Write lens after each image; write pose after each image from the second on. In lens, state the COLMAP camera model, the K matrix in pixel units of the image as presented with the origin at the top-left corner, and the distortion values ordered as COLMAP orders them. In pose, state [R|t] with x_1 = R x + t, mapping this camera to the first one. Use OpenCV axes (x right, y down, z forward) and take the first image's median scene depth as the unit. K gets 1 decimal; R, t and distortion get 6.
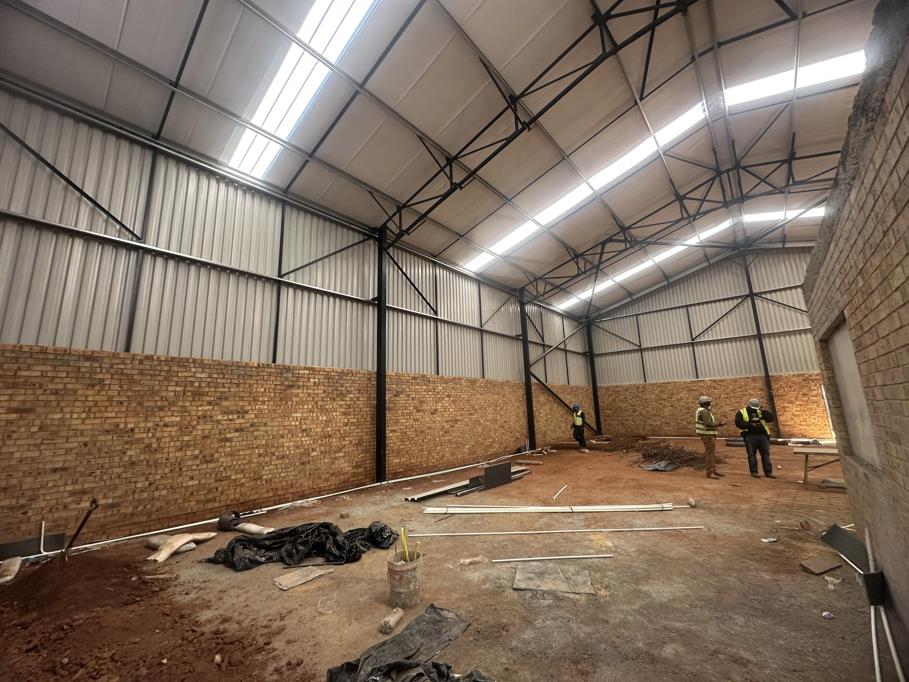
lens RADIAL K [[362.7, 0, 449.8], [0, 362.7, 345.3], [0, 0, 1]] dist [-0.005599, 0.001304]
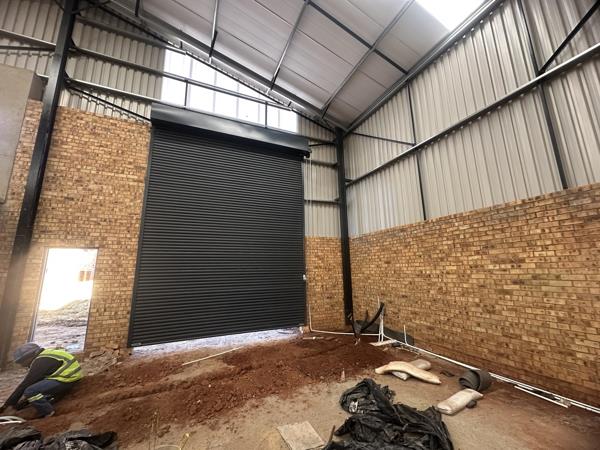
lens RADIAL K [[239.4, 0, 298.8], [0, 239.4, 223.3], [0, 0, 1]] dist [-0.005599, 0.001304]
pose [[-0.408745, -0.136892, -0.902324, 0.155995], [0.194967, 0.952766, -0.232864, 0.142951], [0.891580, -0.271106, -0.362749, 0.840052]]
